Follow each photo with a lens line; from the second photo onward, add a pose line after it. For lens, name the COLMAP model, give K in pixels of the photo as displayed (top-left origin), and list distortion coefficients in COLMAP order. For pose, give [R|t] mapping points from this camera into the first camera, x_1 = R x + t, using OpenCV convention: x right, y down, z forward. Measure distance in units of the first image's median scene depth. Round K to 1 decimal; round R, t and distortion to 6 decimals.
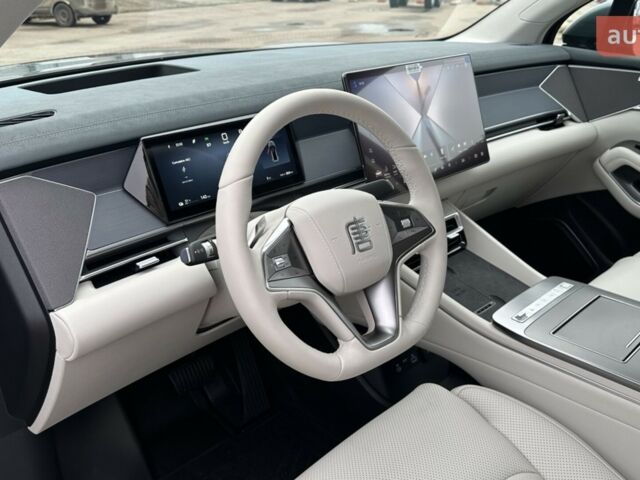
lens RADIAL K [[611.5, 0, 316.7], [0, 611.5, 240.7], [0, 0, 1]] dist [0.022289, 0.000000]
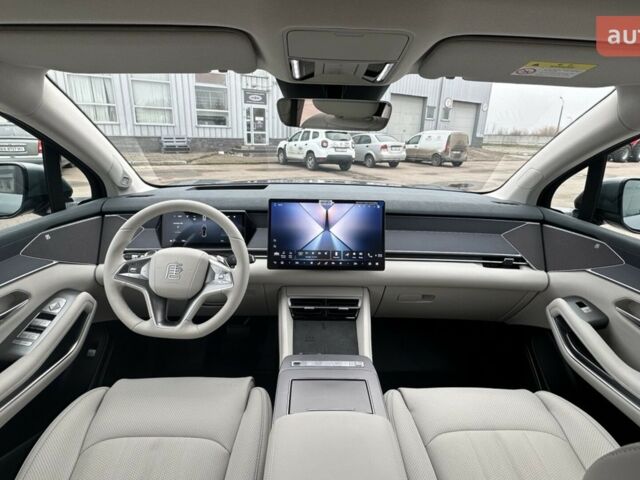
lens RADIAL K [[349.7, 0, 324.8], [0, 349.7, 237.8], [0, 0, 1]] dist [-0.005964, 0.000354]
pose [[0.739558, 0.210319, -0.639391, 0.549711], [-0.293227, 0.955721, -0.024792, -0.110975], [0.605865, 0.205822, 0.768482, 0.184402]]
